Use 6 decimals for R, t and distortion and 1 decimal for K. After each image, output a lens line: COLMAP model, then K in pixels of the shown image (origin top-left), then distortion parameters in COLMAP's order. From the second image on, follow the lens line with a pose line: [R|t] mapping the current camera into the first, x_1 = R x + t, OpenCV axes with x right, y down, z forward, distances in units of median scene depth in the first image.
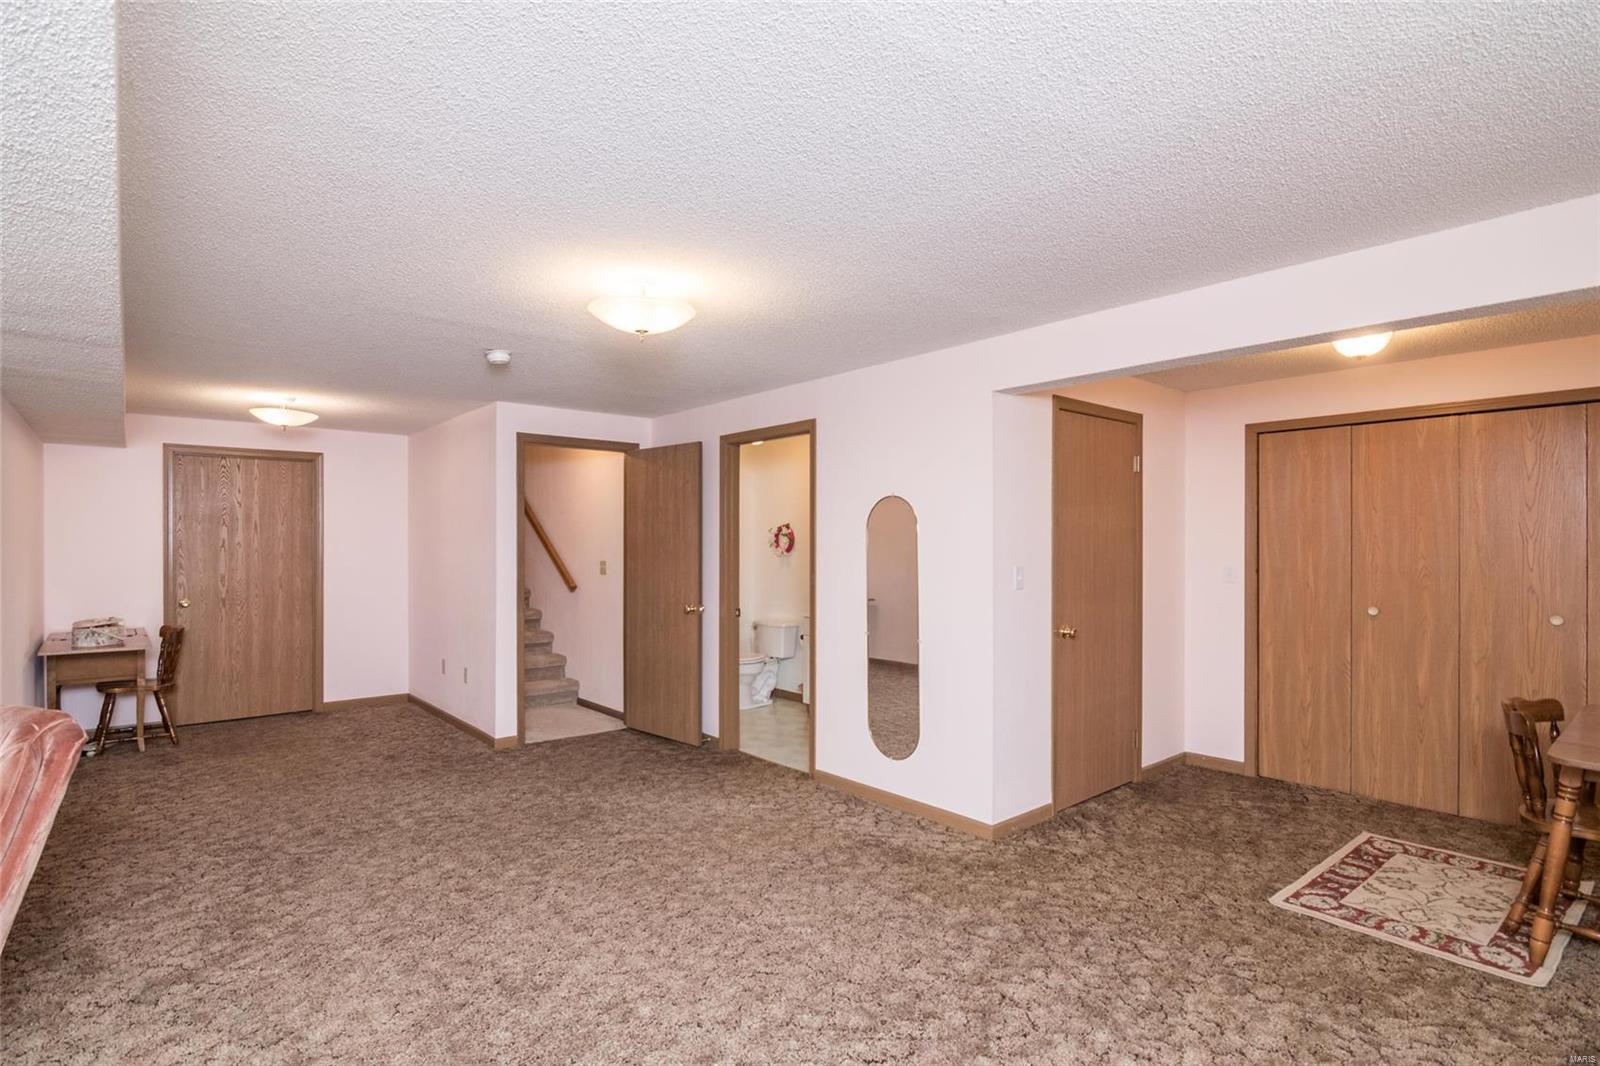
lens RADIAL K [[784.2, 0, 793.1], [0, 784.2, 544.0], [0, 0, 1]] dist [-0.015358, -0.001058]
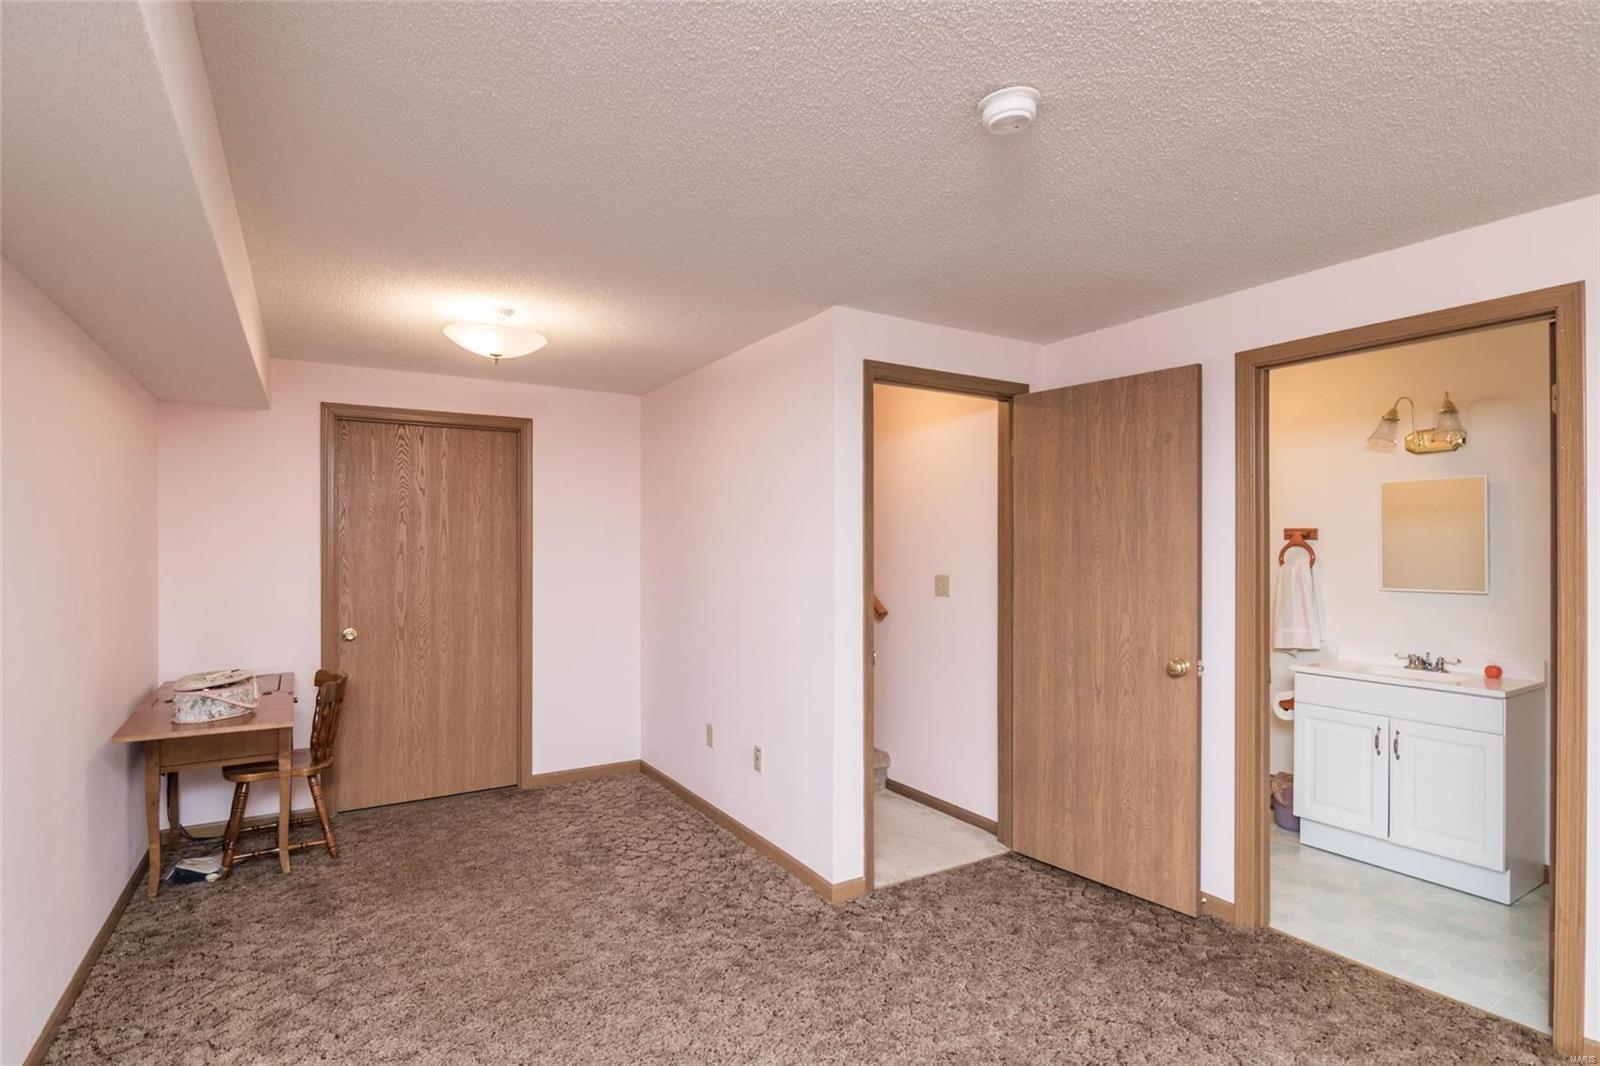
lens RADIAL K [[784.2, 0, 803.2], [0, 784.2, 543.6], [0, 0, 1]] dist [-0.015358, -0.001058]
pose [[0.988581, -0.000591, -0.150687, -0.360704], [0.000014, 0.999993, -0.003829, -0.002622], [0.150688, 0.003783, 0.988574, 0.482075]]
